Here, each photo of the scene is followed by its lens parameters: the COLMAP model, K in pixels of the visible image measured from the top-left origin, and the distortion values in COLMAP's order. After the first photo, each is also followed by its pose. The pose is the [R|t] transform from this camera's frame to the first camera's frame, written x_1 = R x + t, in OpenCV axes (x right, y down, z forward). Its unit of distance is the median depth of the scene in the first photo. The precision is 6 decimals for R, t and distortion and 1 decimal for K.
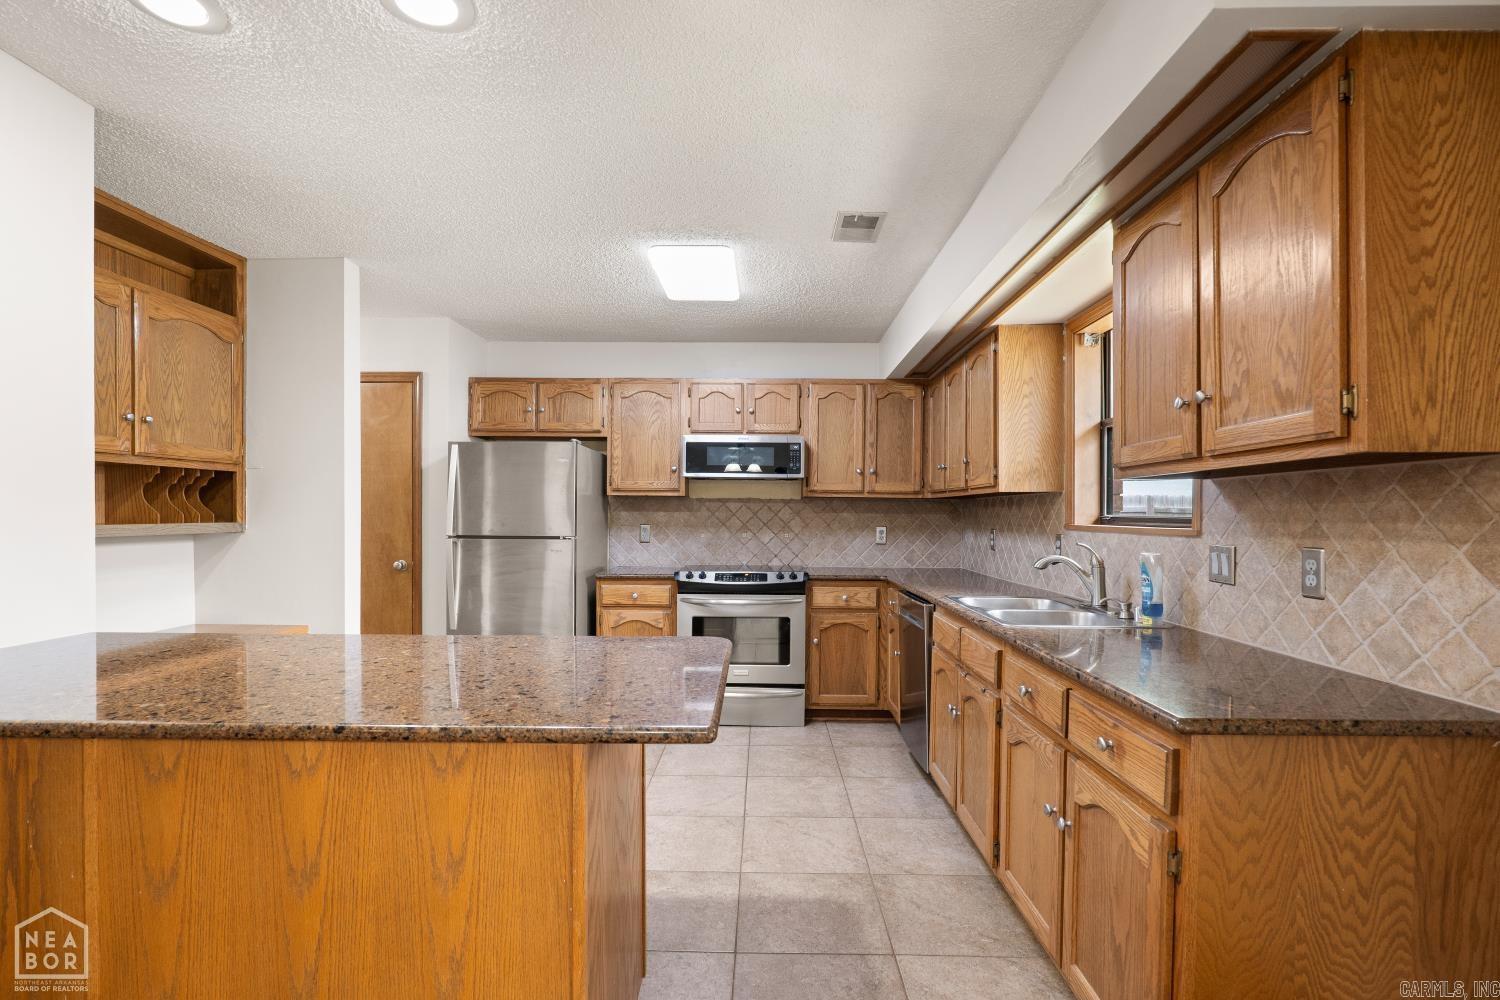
lens RADIAL K [[702.1, 0, 750.0], [0, 702.1, 522.5], [0, 0, 1]] dist [-0.028294, 0.009500]
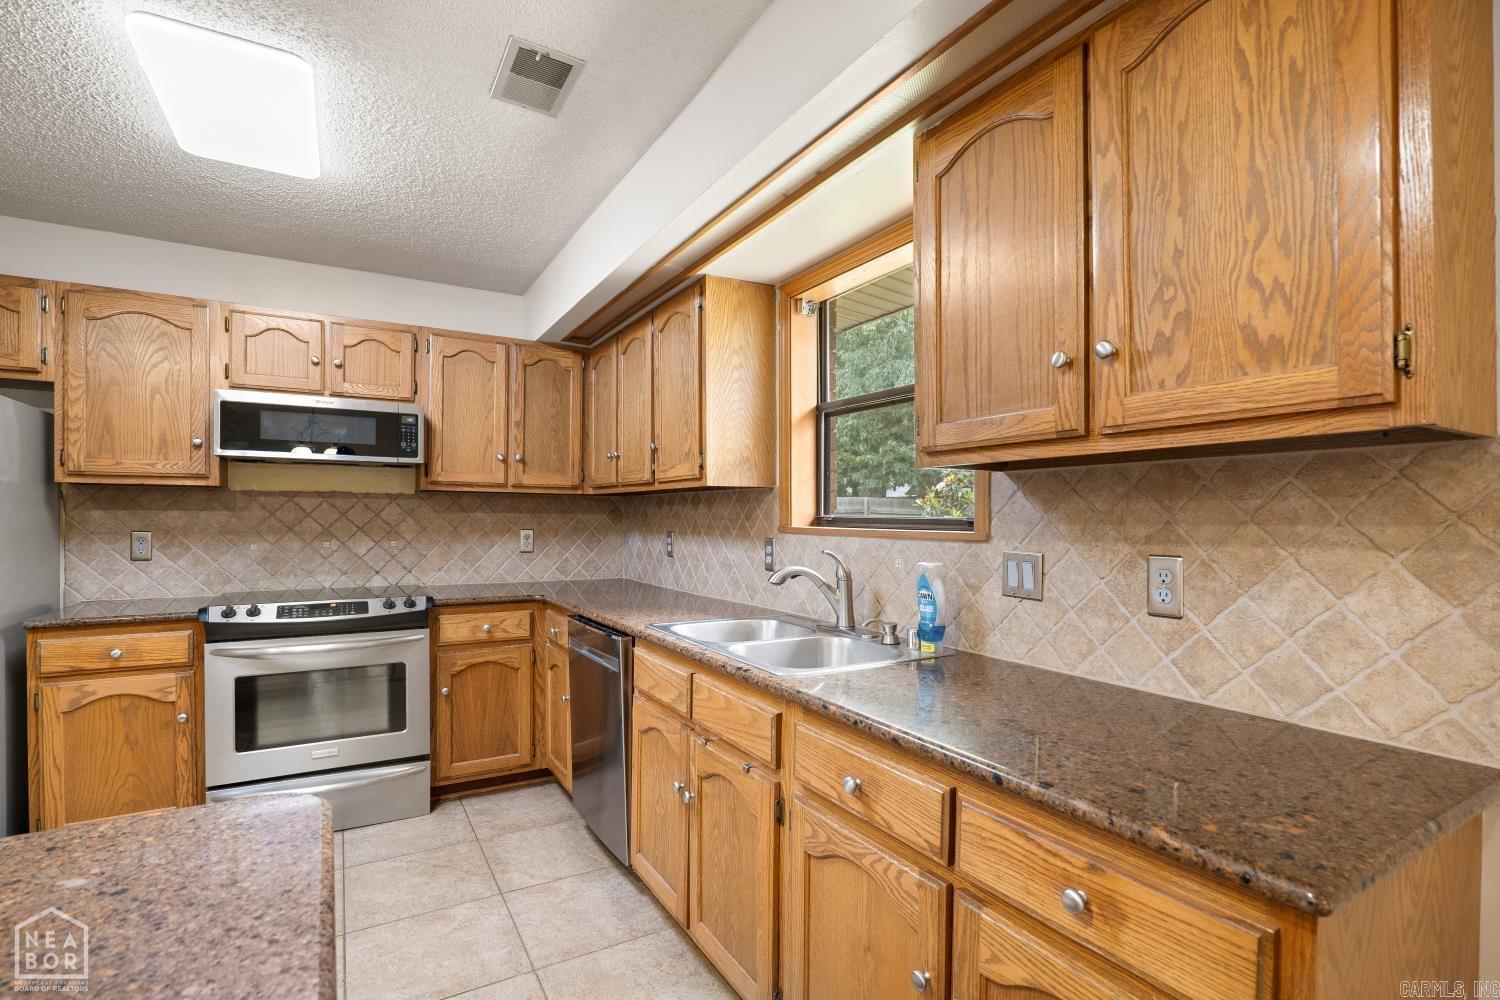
lens RADIAL K [[702.1, 0, 750.0], [0, 702.1, 522.5], [0, 0, 1]] dist [-0.028294, 0.009500]
pose [[0.851260, -0.007500, 0.524690, -0.018914], [0.007033, 0.999971, 0.002883, -0.004654], [-0.524697, 0.001236, 0.851288, 0.313420]]
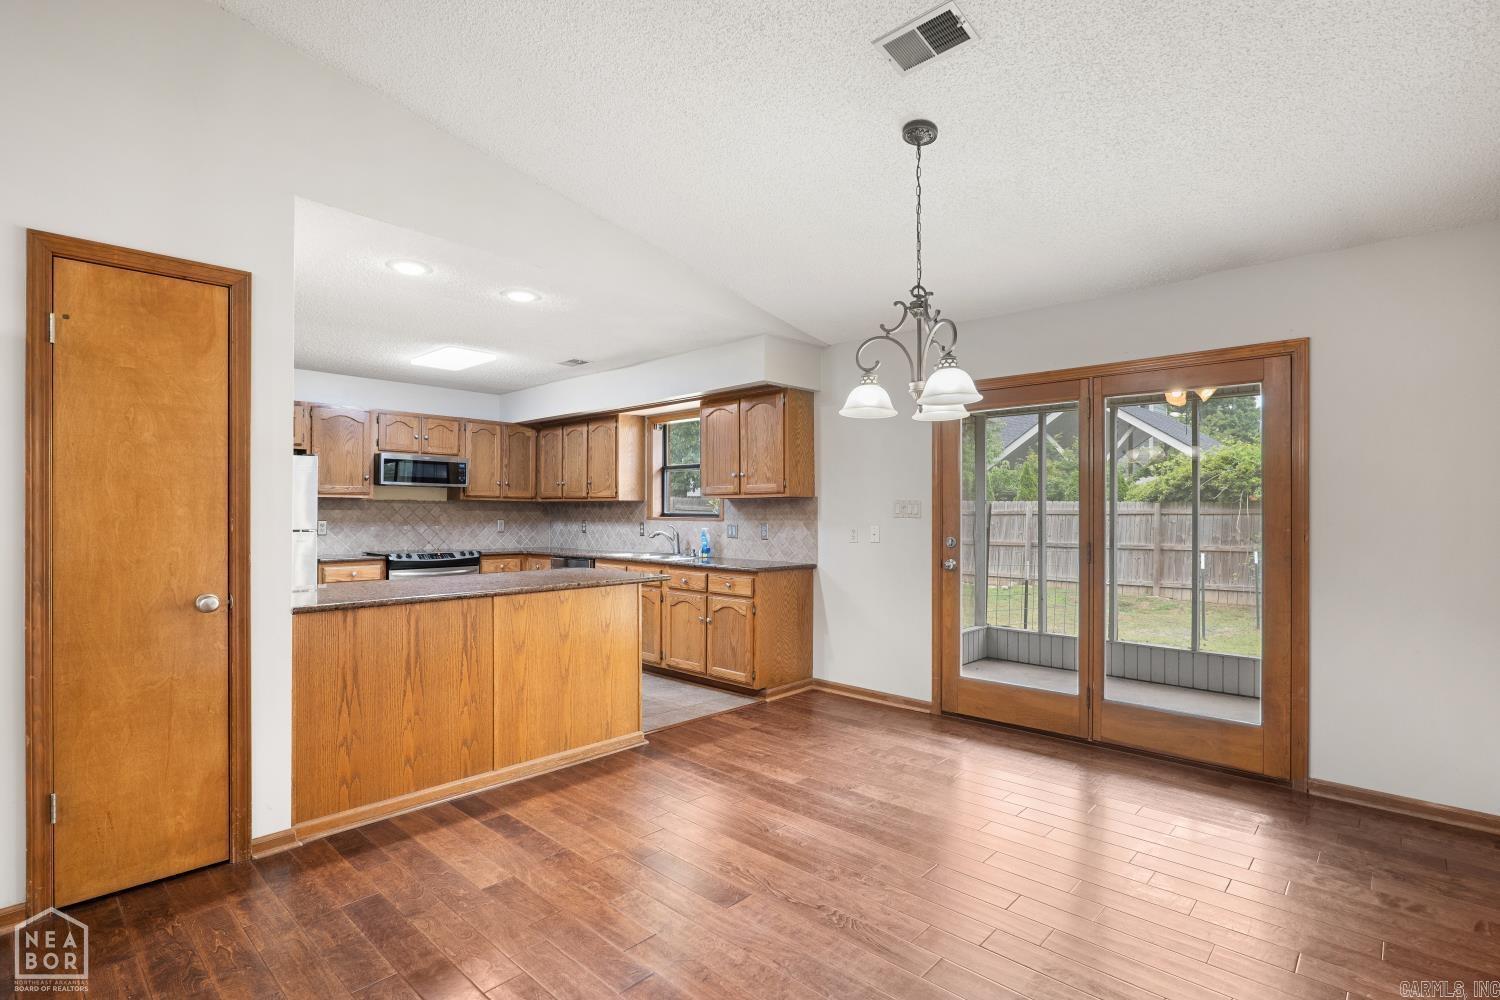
lens RADIAL K [[718.3, 0, 754.7], [0, 718.3, 509.5], [0, 0, 1]] dist [-0.031430, 0.000126]
pose [[0.667115, 0.000826, 0.744954, -0.905818], [0.008130, 0.999932, -0.008389, 0.000860], [-0.744910, 0.011653, 0.667063, -0.625955]]
